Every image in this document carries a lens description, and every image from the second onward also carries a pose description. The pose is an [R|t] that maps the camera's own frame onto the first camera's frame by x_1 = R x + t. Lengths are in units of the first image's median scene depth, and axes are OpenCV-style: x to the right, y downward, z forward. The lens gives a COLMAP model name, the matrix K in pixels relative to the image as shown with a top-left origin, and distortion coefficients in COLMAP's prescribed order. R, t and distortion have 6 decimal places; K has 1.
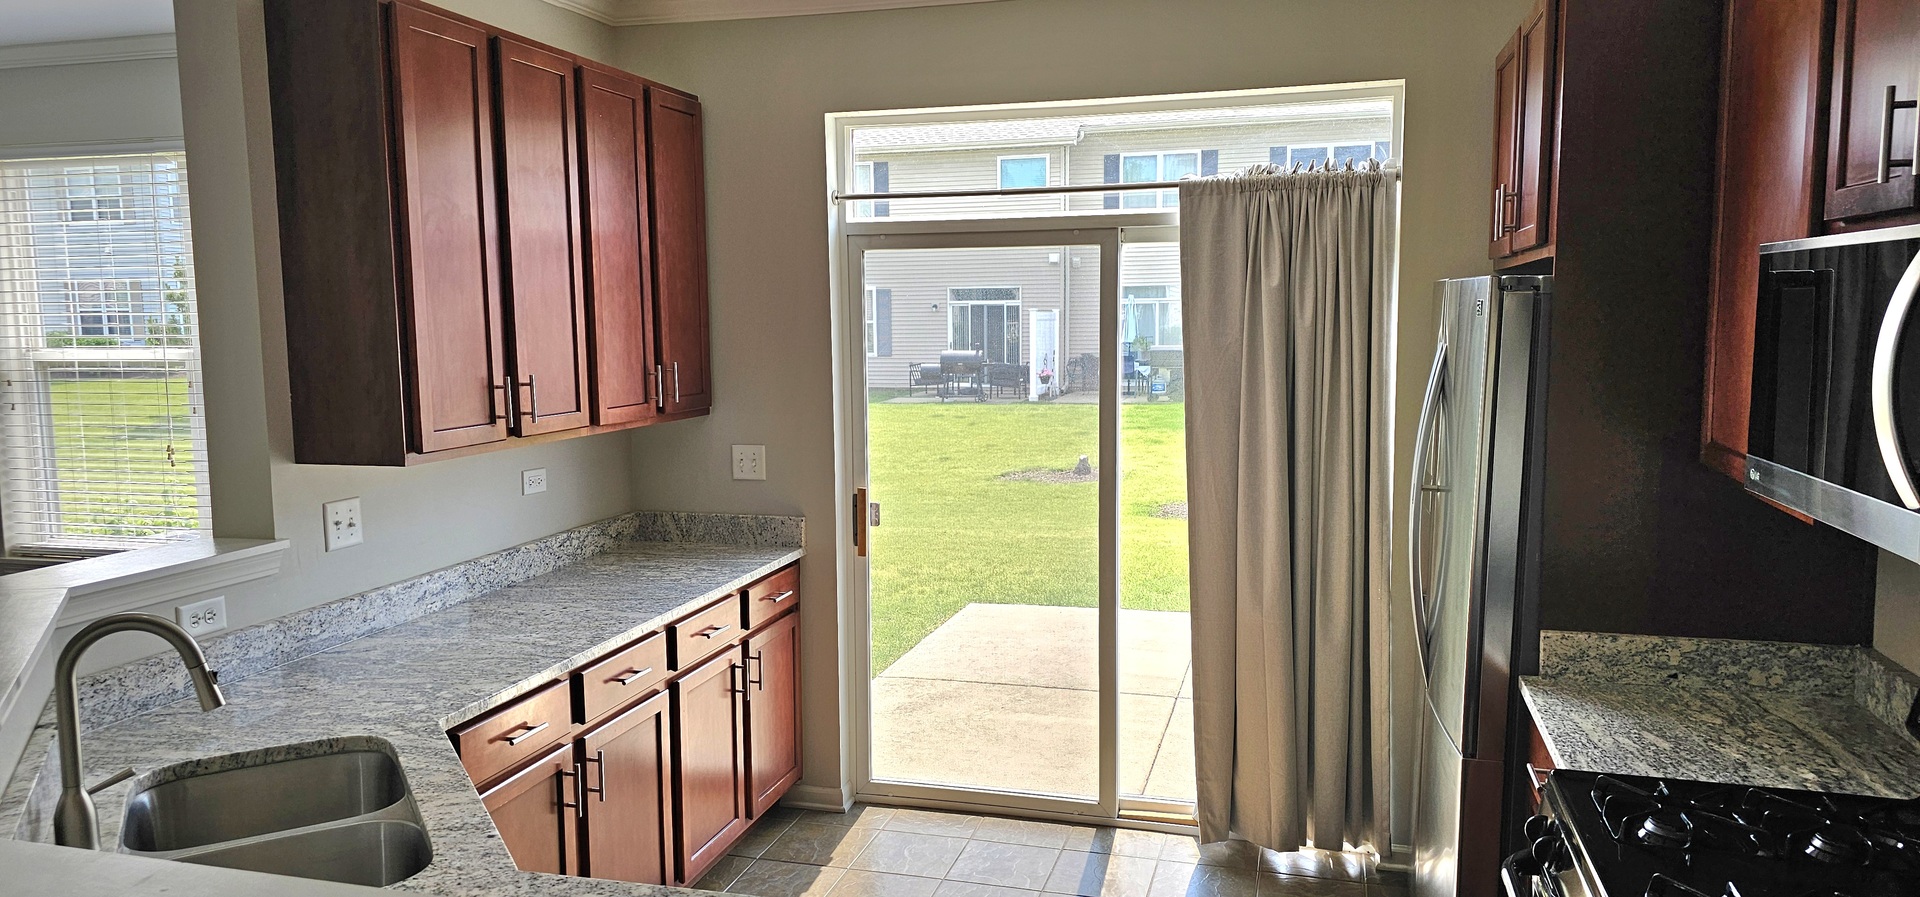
lens RADIAL K [[1281.2, 0, 969.9], [0, 1281.2, 451.7], [0, 0, 1]] dist [0.051556, -0.033678]
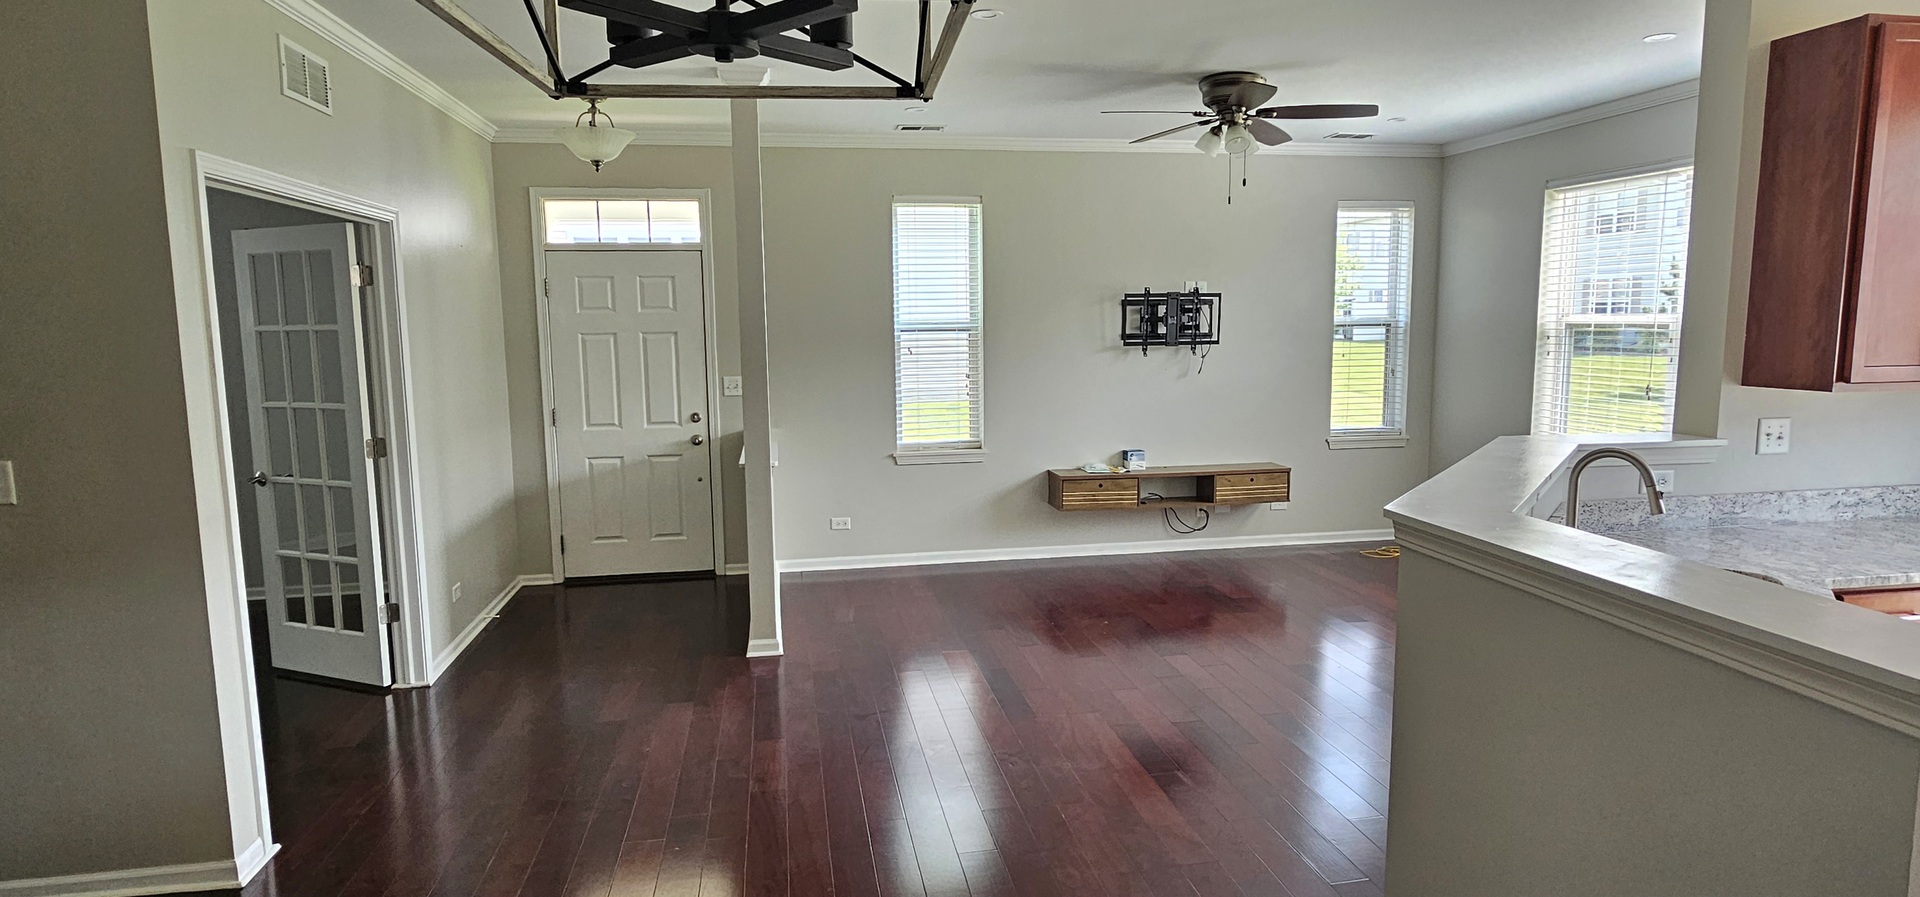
lens RADIAL K [[1057.8, 0, 961.2], [0, 1057.8, 448.9], [0, 0, 1]] dist [0.003812, -0.002197]
pose [[0.428116, 0.118631, -0.895903, 0.112512], [-0.093013, 0.991866, 0.086891, 0.045064], [0.898924, 0.046131, 0.435668, -0.184213]]
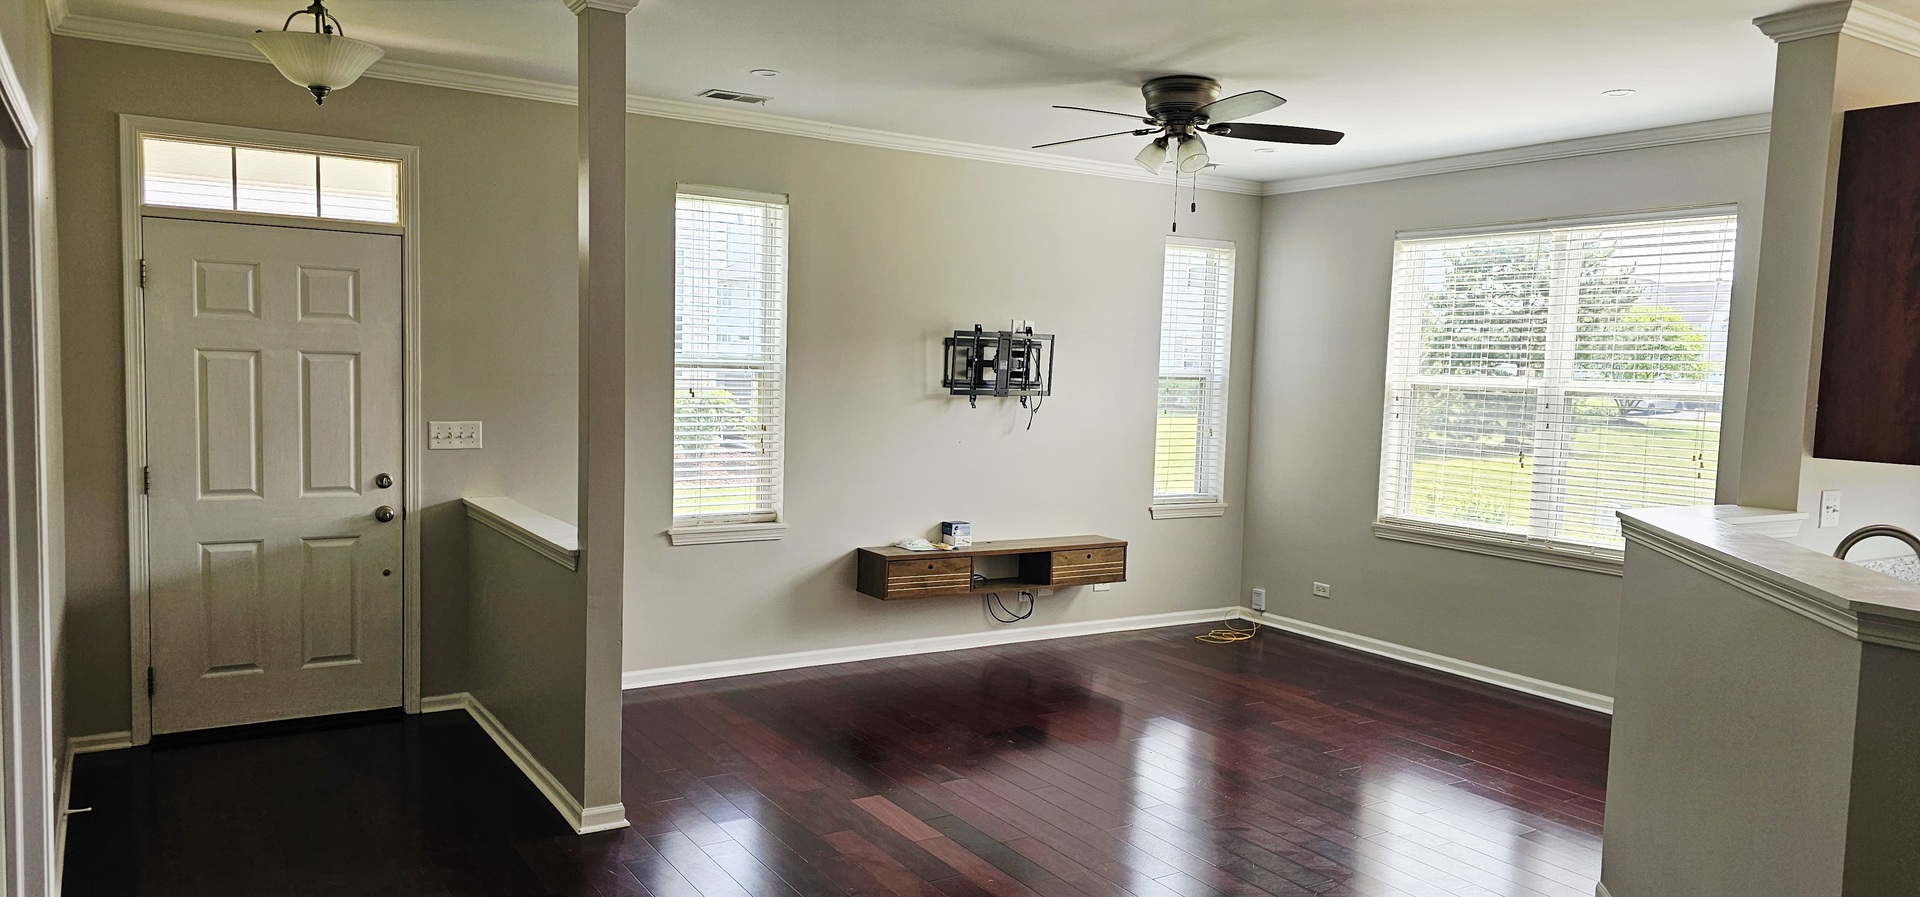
lens RADIAL K [[1281.2, 0, 946.2], [0, 1281.2, 459.4], [0, 0, 1]] dist [0.051556, -0.033678]
pose [[0.738663, 0.086039, -0.668562, -0.234355], [-0.113166, 0.993572, 0.002834, 0.089185], [0.664508, 0.073565, 0.743651, -0.484241]]
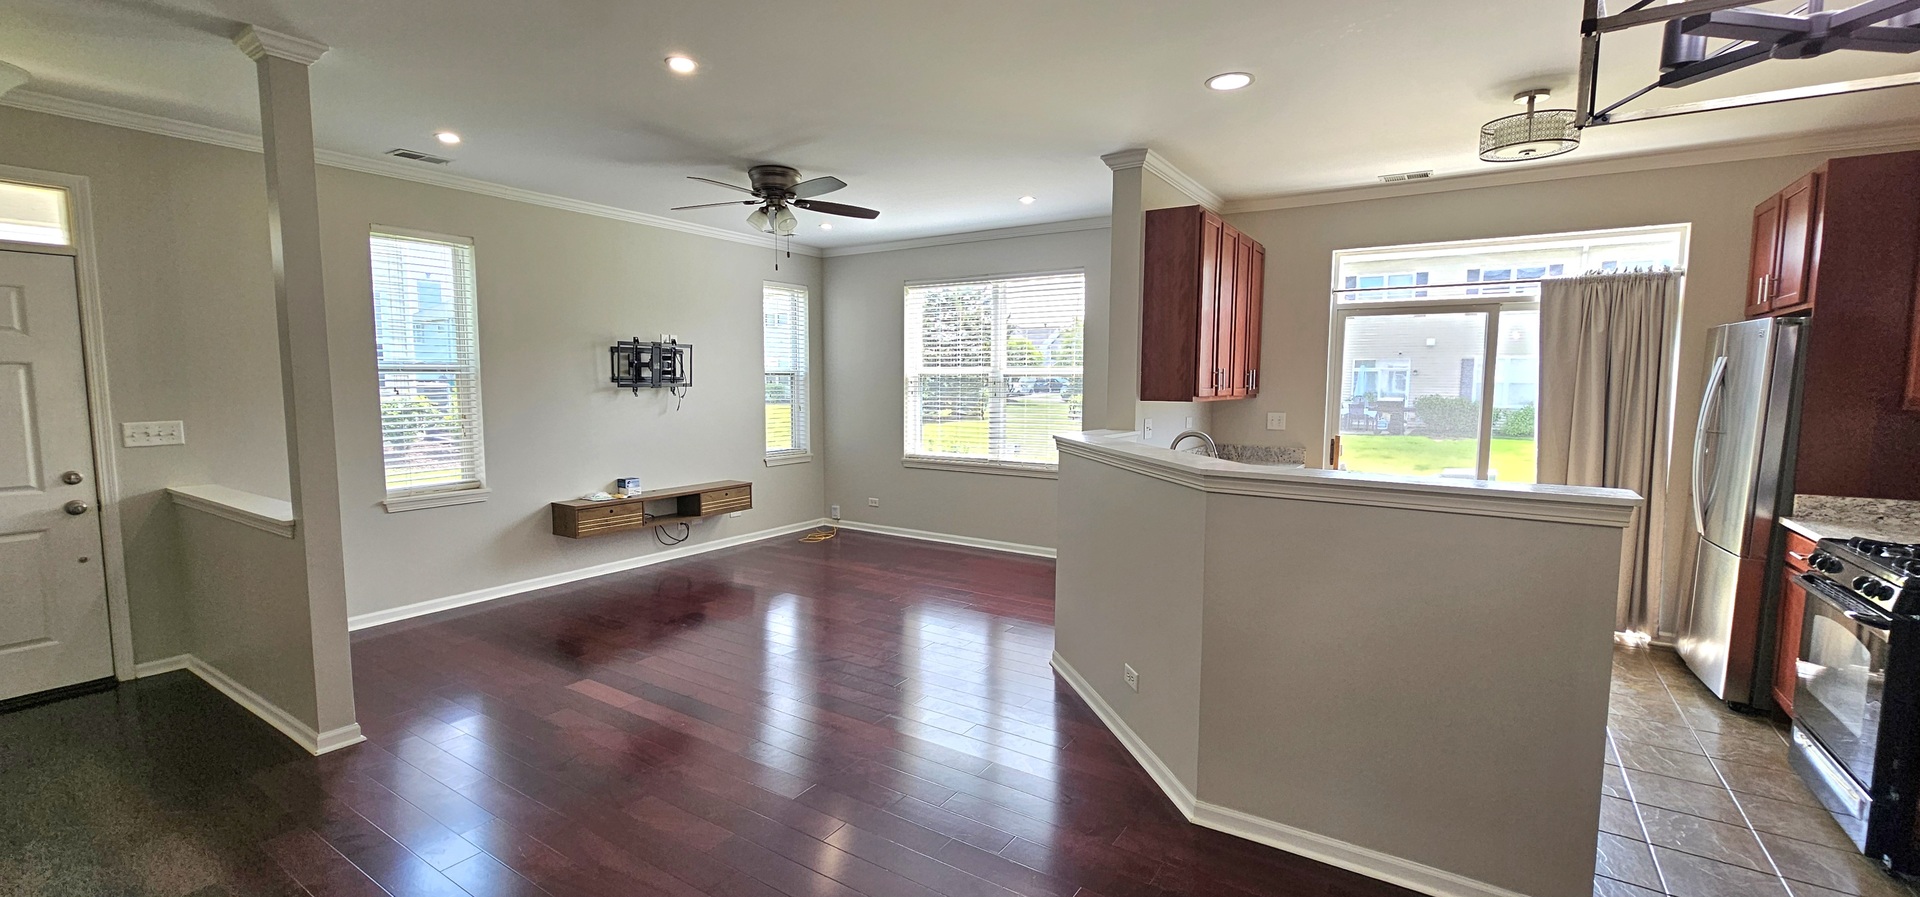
lens RADIAL K [[790.4, 0, 961.8], [0, 790.4, 450.2], [0, 0, 1]] dist [0.001542, -0.001272]
pose [[0.951806, 0.043374, -0.303619, -0.318104], [-0.048965, 0.998742, -0.010820, 0.110945], [0.302768, 0.025166, 0.952732, -0.424866]]
